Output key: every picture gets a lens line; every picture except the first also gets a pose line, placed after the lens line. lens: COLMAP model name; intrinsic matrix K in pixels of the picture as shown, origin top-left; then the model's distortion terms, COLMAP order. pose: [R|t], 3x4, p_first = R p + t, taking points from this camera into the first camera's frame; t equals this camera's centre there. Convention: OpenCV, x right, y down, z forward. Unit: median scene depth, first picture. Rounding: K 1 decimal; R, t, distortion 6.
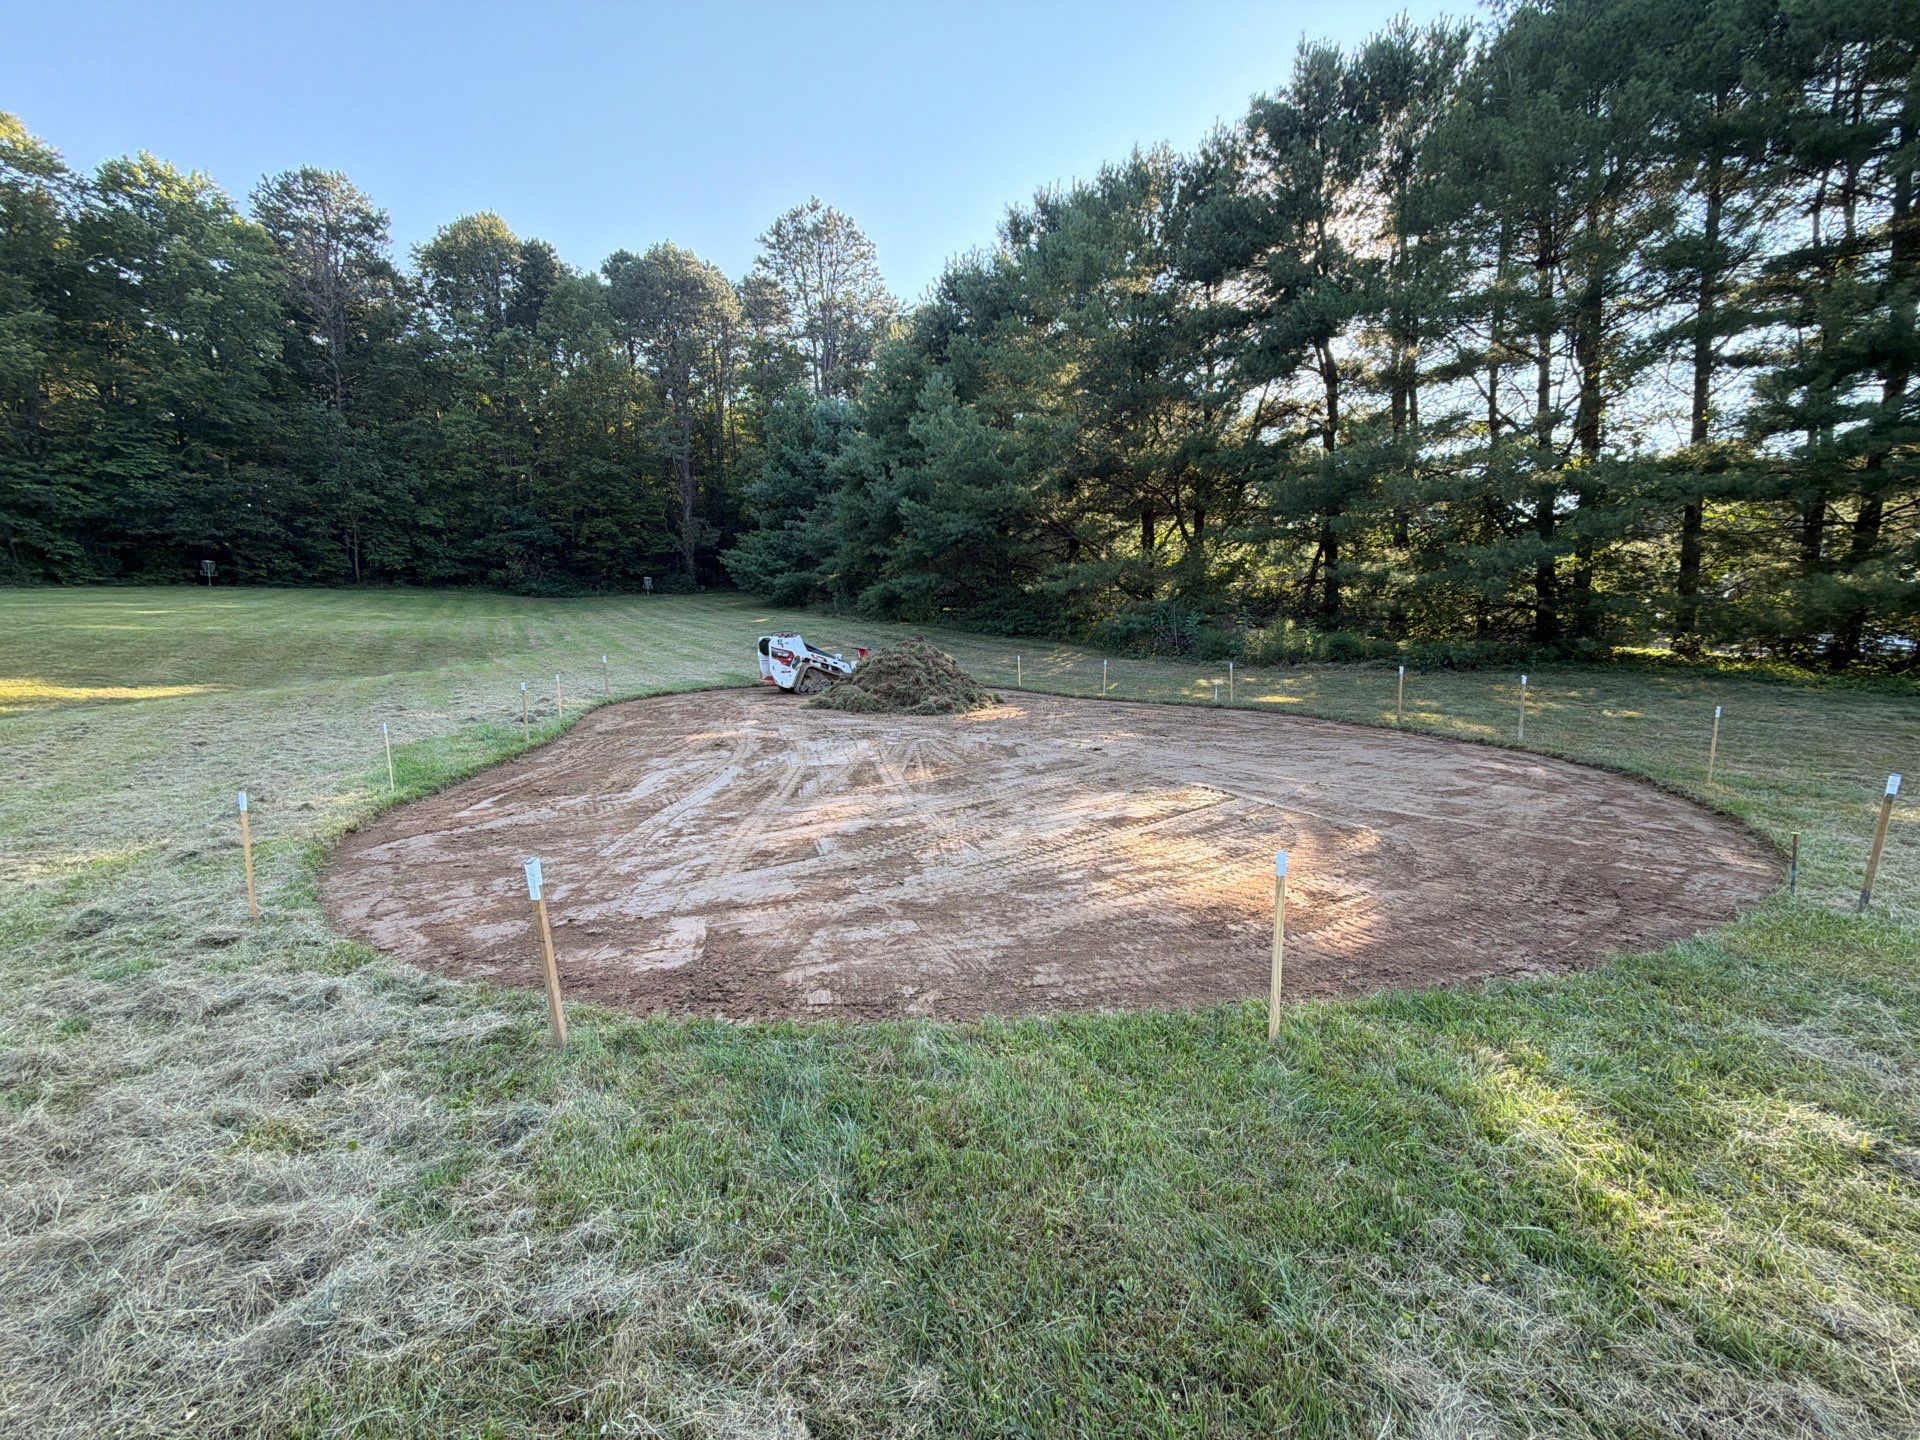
lens RADIAL K [[758.9, 0, 960.4], [0, 758.9, 719.6], [0, 0, 1]] dist [0.000559, -0.000265]
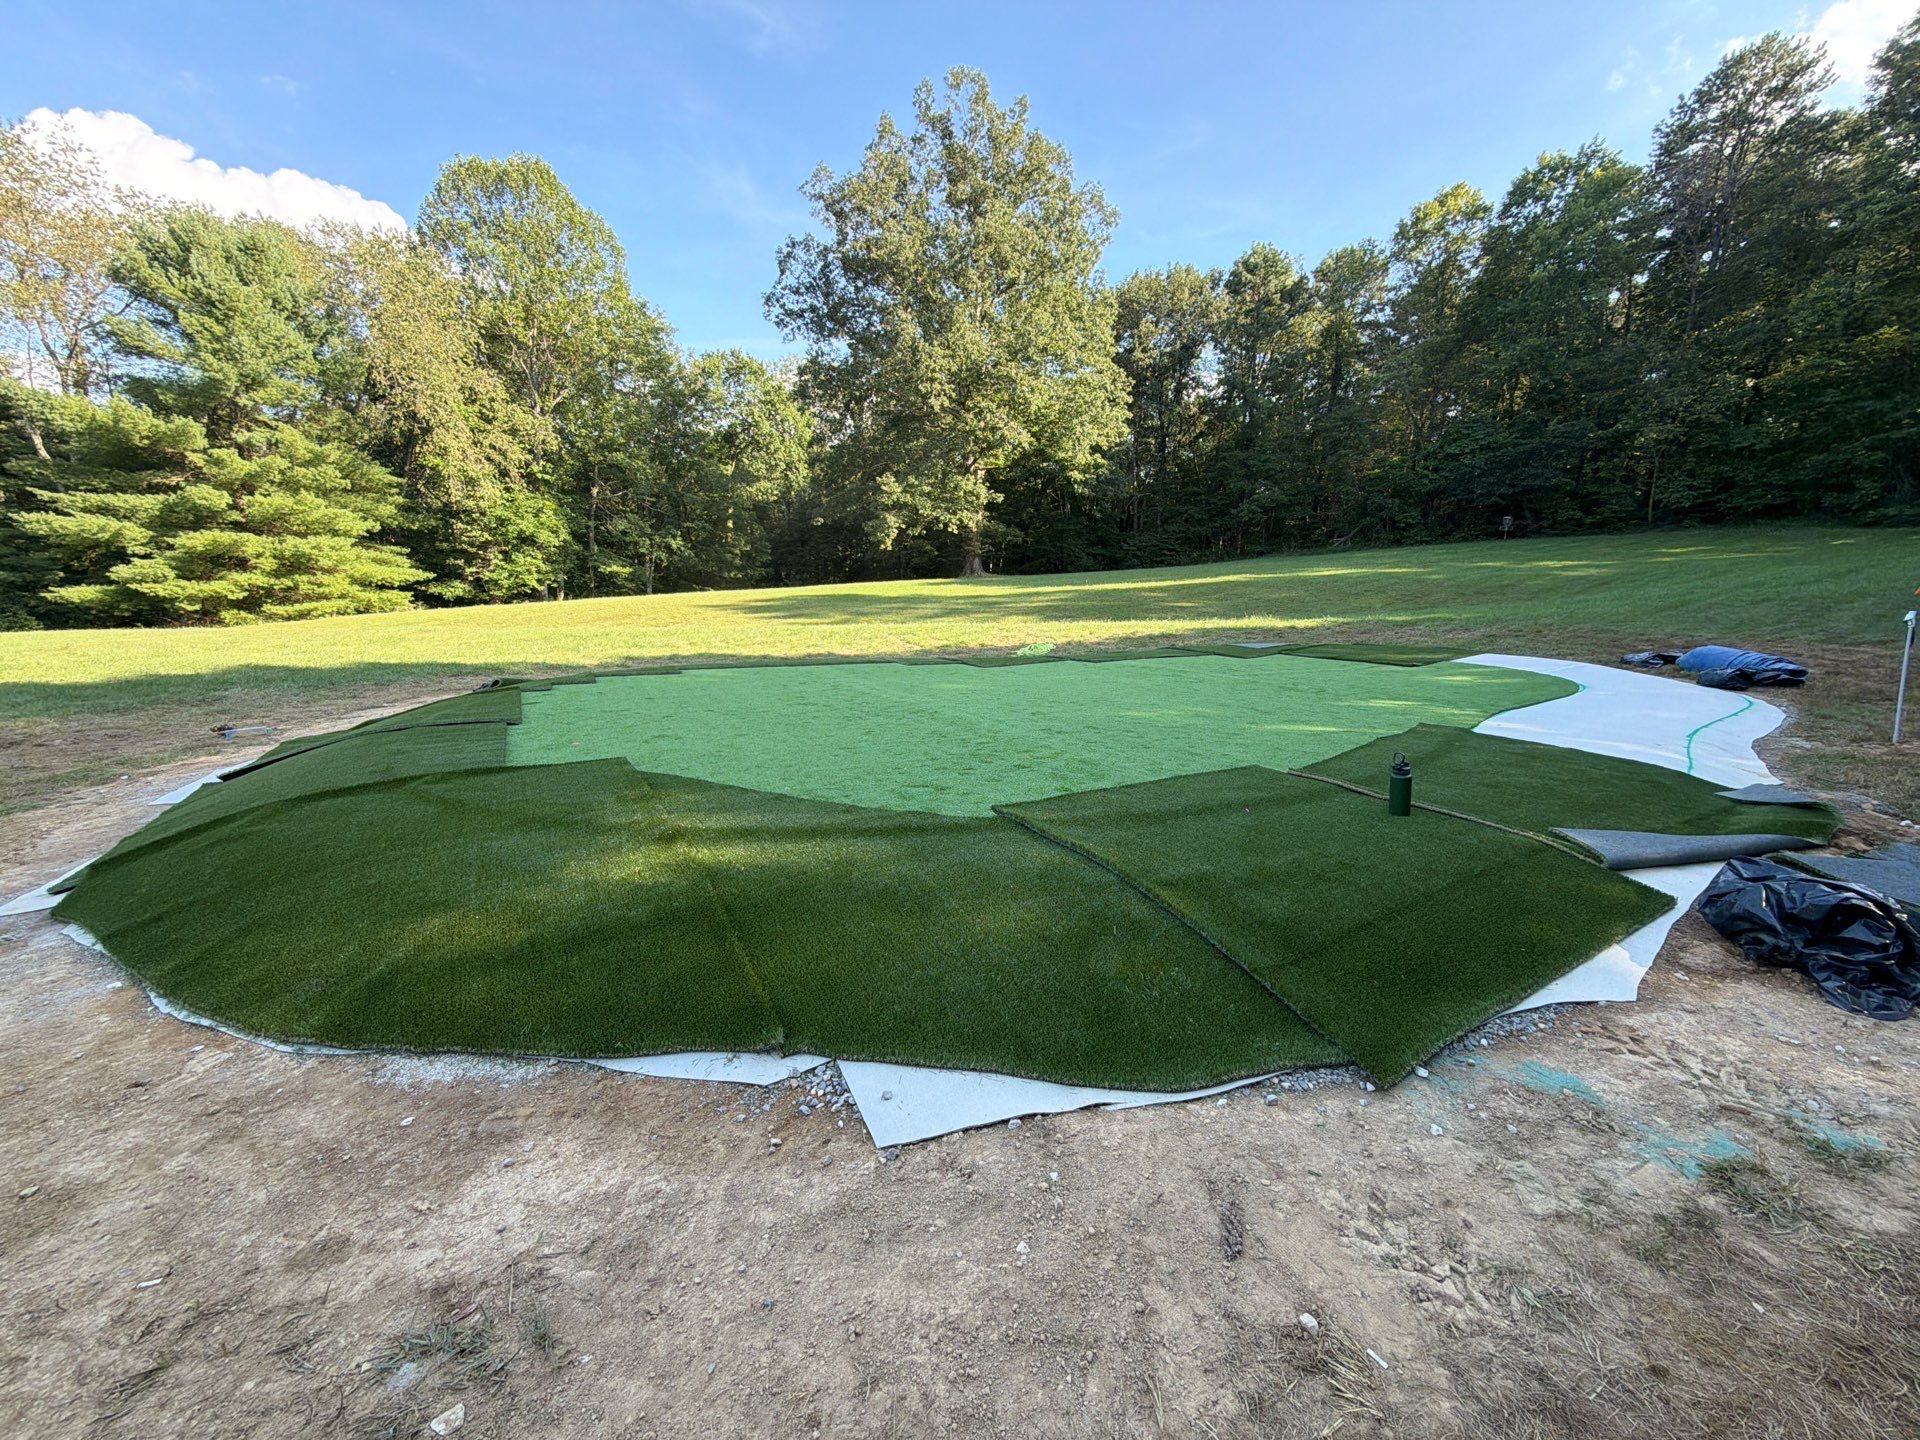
lens RADIAL K [[748.3, 0, 960.5], [0, 748.3, 726.7], [0, 0, 1]] dist [-0.001385, -0.000614]
pose [[-0.025559, 0.188859, -0.981672, 0.176326], [-0.115693, 0.974835, 0.190556, -0.017310], [0.992956, 0.118443, -0.003066, 0.198305]]
